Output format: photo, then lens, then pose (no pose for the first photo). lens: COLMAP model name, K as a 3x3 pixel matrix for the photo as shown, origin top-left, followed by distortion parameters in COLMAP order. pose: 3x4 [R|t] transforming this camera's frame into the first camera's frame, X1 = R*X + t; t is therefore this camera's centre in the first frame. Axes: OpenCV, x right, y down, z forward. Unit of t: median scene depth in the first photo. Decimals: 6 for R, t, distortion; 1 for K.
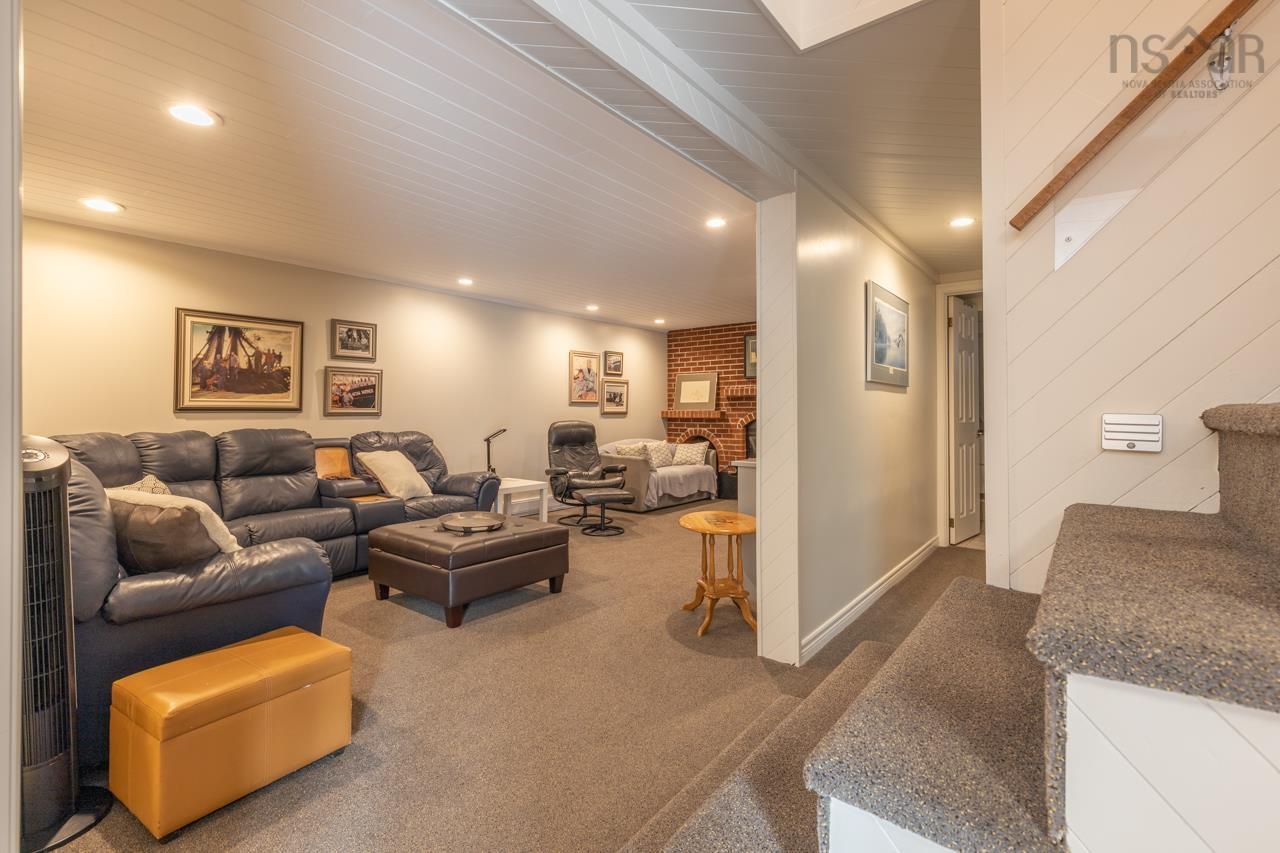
lens RADIAL K [[573.4, 0, 641.0], [0, 573.4, 407.6], [0, 0, 1]] dist [-0.000837, -0.000039]
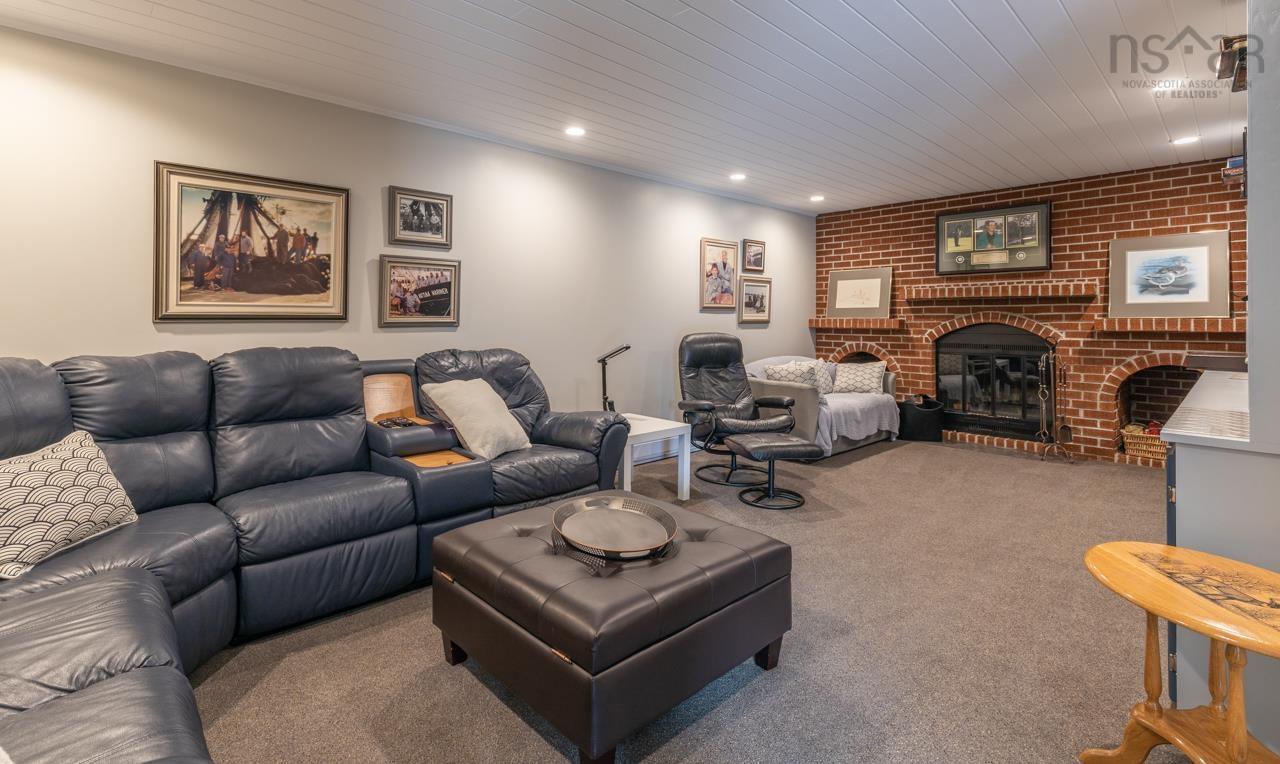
lens RADIAL K [[586.4, 0, 639.2], [0, 586.4, 315.3], [0, 0, 1]] dist [0.001018, 0.000017]
pose [[0.990779, 0.001059, -0.135485, -0.144443], [-0.000647, 0.999995, 0.003089, -0.002086], [0.135487, -0.002973, 0.990775, 0.335516]]
